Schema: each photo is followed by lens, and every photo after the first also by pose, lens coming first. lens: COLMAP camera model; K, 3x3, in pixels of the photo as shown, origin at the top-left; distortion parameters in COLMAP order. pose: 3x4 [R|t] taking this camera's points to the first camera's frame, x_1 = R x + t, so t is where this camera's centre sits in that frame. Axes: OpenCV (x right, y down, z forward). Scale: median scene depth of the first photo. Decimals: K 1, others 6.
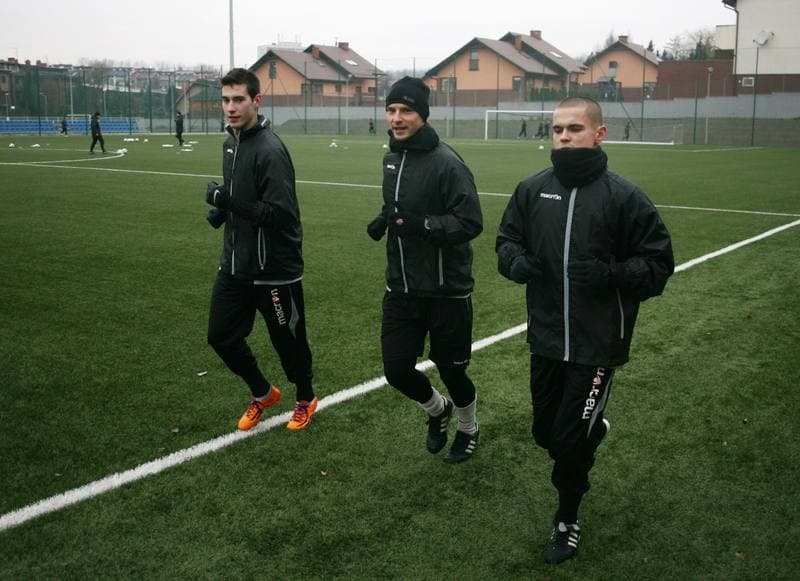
lens RADIAL K [[1130.2, 0, 398.6], [0, 1130.2, 289.1], [0, 0, 1]] dist [-0.086224, 0.000000]
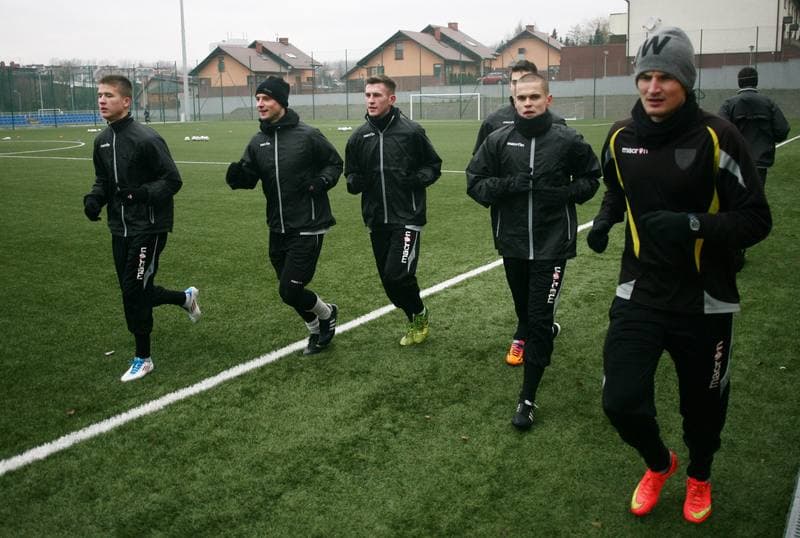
lens RADIAL K [[940.8, 0, 401.6], [0, 940.8, 273.1], [0, 0, 1]] dist [-0.075374, 0.000000]
pose [[0.999051, -0.032983, 0.028447, 0.066287], [0.032078, 0.998983, 0.031695, -0.016330], [-0.029463, -0.030753, 0.999093, 0.091004]]
